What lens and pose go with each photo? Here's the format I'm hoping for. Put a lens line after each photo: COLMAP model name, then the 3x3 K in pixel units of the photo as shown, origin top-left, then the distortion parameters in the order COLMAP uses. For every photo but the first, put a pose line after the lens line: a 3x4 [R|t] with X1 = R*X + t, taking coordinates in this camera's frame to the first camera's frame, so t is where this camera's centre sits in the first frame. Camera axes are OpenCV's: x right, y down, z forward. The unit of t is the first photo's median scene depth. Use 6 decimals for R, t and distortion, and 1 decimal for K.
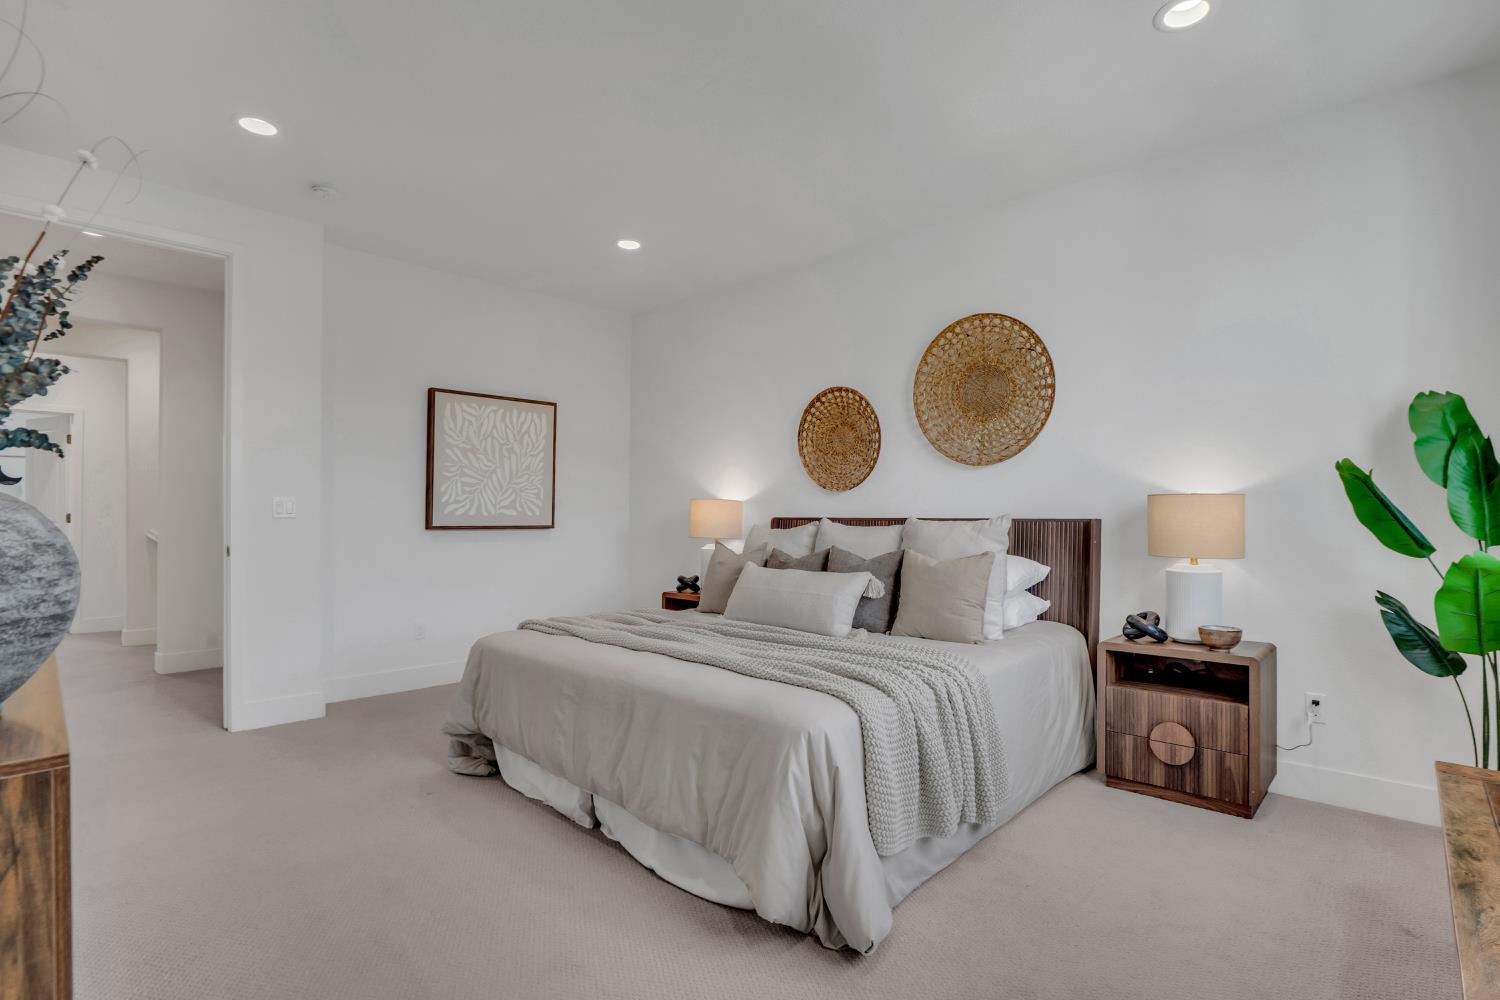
lens RADIAL K [[704.9, 0, 753.8], [0, 704.9, 506.0], [0, 0, 1]] dist [-0.061167, 0.023756]
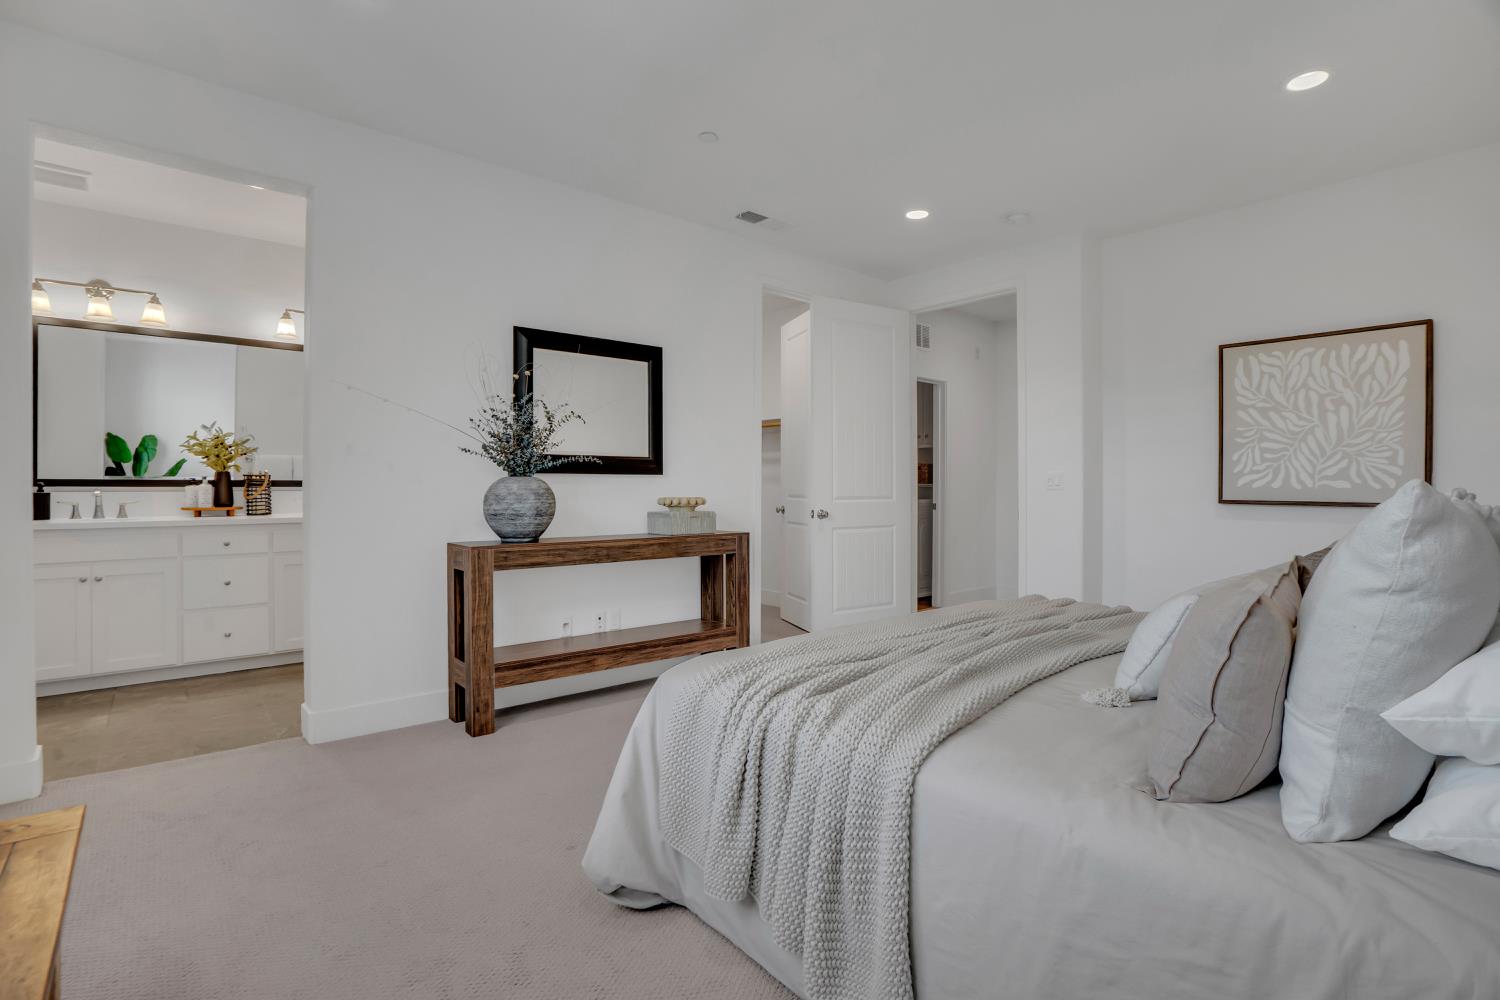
lens RADIAL K [[704.9, 0, 753.8], [0, 704.9, 506.0], [0, 0, 1]] dist [-0.061167, 0.023756]
pose [[-0.081810, 0.028034, -0.996254, 0.443175], [0.010250, 0.999575, 0.027286, 0.006113], [0.996595, -0.007980, -0.082063, 0.445209]]
